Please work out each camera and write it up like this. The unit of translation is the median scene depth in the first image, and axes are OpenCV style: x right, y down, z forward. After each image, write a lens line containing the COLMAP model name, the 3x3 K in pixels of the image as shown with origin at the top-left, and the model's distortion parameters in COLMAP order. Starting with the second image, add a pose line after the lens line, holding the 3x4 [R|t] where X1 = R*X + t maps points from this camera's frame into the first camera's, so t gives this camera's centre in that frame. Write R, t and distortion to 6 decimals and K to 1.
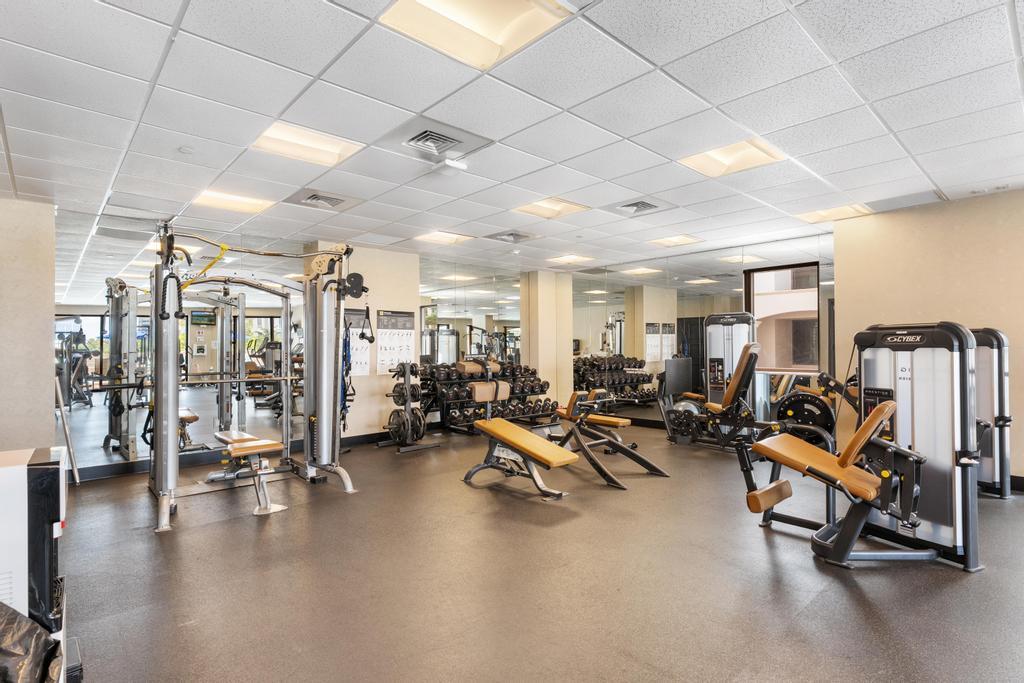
lens RADIAL K [[501.7, 0, 509.6], [0, 501.7, 337.7], [0, 0, 1]] dist [0.003798, 0.000507]
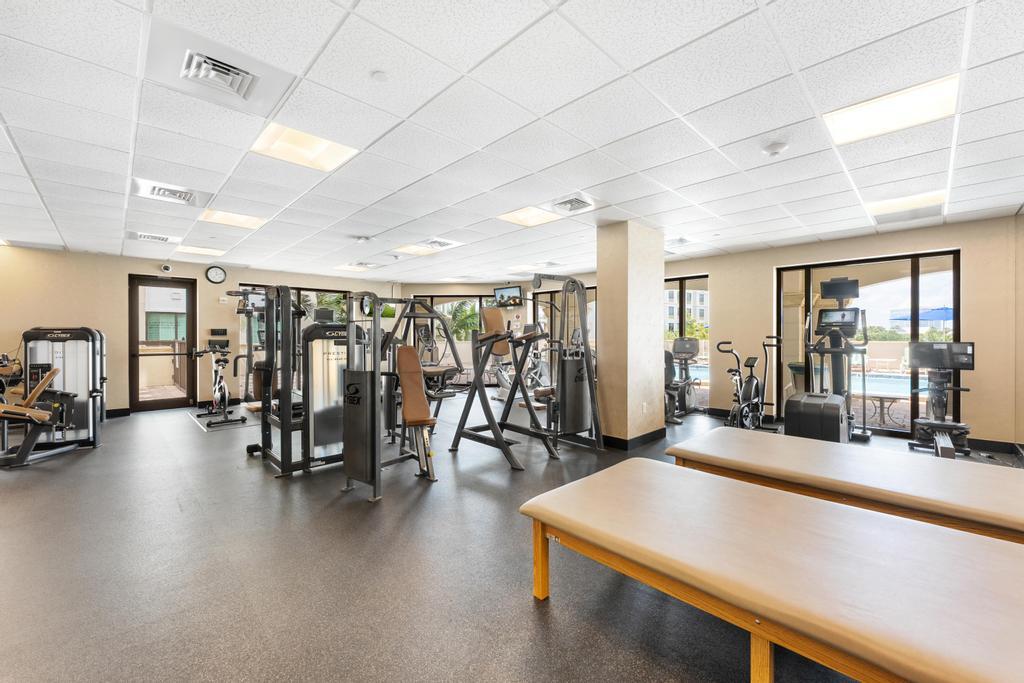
lens RADIAL K [[405.6, 0, 514.8], [0, 405.6, 338.8], [0, 0, 1]] dist [-0.001311, -0.000177]
pose [[-0.040082, 0.000443, 0.999196, -0.798094], [-0.008556, 0.999963, -0.000786, 0.001515], [-0.999160, -0.008580, -0.040077, -0.633371]]
